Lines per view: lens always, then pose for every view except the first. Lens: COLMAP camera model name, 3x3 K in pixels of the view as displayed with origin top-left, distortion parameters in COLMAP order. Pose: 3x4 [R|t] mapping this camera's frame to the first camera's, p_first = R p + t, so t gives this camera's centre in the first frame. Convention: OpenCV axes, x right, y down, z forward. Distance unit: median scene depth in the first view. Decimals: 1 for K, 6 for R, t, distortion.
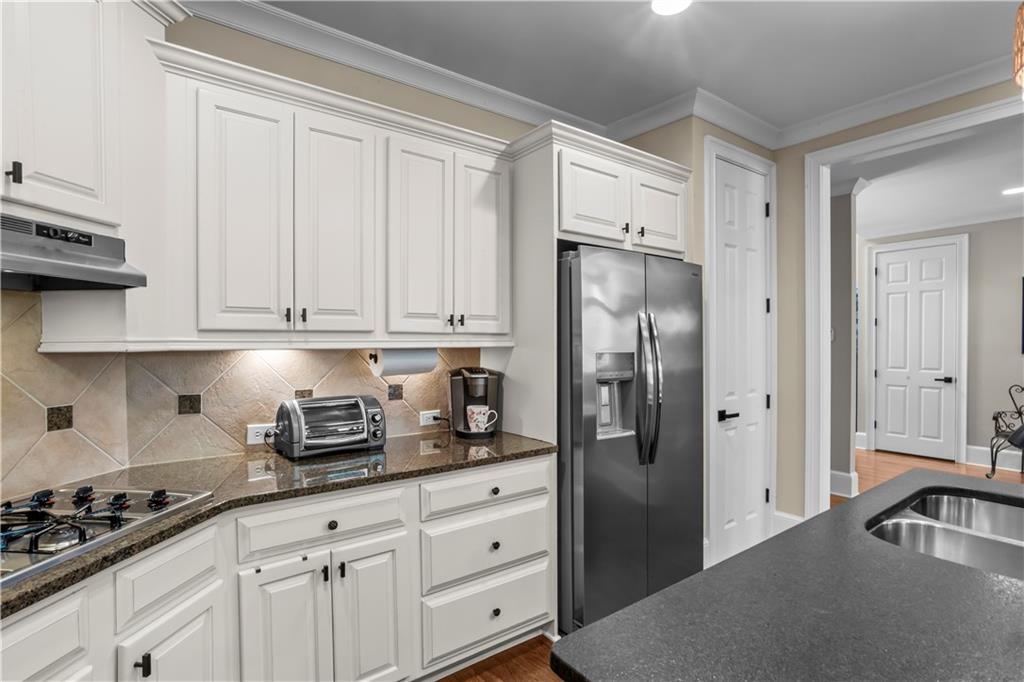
lens RADIAL K [[499.5, 0, 511.6], [0, 499.5, 343.0], [0, 0, 1]] dist [-0.013509, 0.005251]
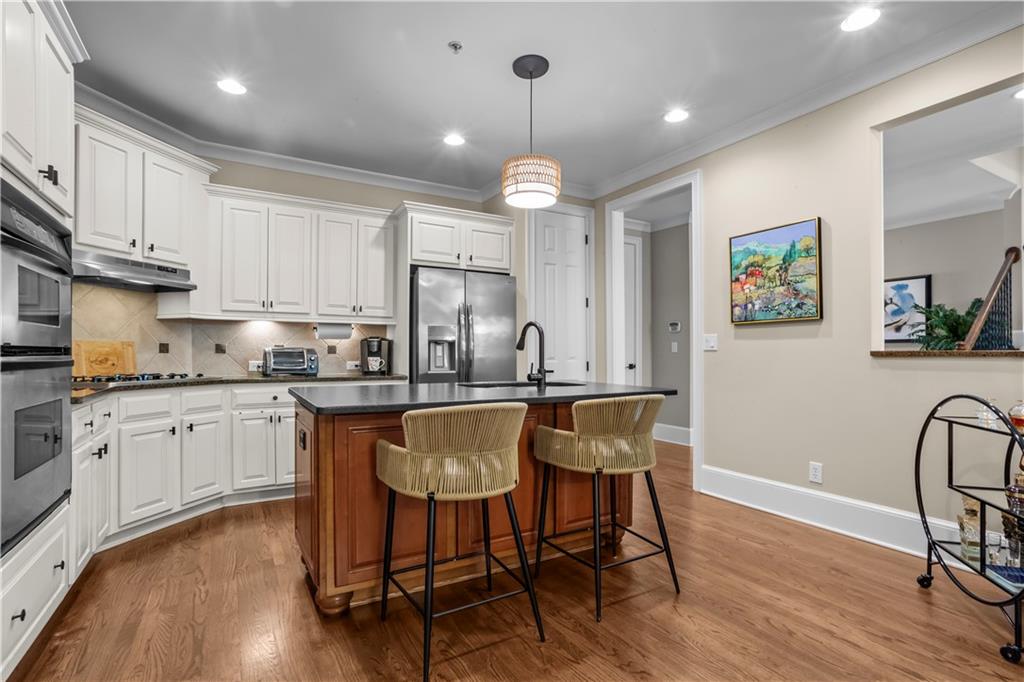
lens RADIAL K [[499.5, 0, 513.1], [0, 499.5, 345.5], [0, 0, 1]] dist [-0.013509, 0.005251]
pose [[0.992703, 0.001136, -0.120583, 0.731994], [-0.003860, 0.999743, -0.022354, 0.138968], [0.120526, 0.022656, 0.992452, -0.819271]]
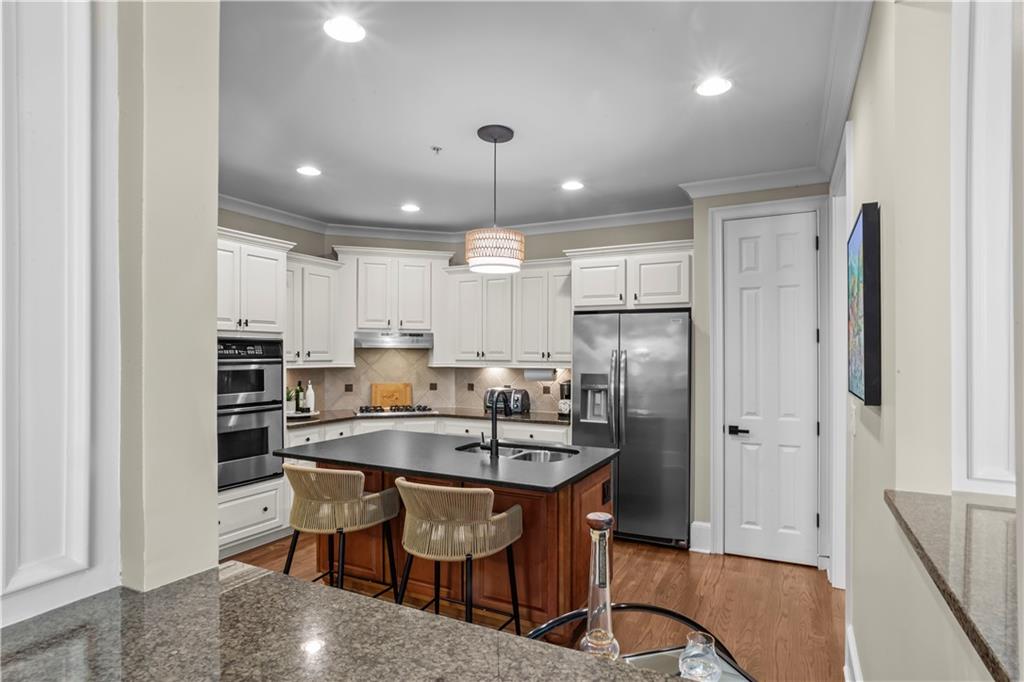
lens RADIAL K [[554.2, 0, 511.9], [0, 554.2, 344.7], [0, 0, 1]] dist [-0.005216, -0.000147]
pose [[0.448776, -0.013268, -0.893546, 1.938829], [-0.008499, 0.999781, -0.019113, -0.045070], [0.893604, 0.016171, 0.448565, -0.134171]]
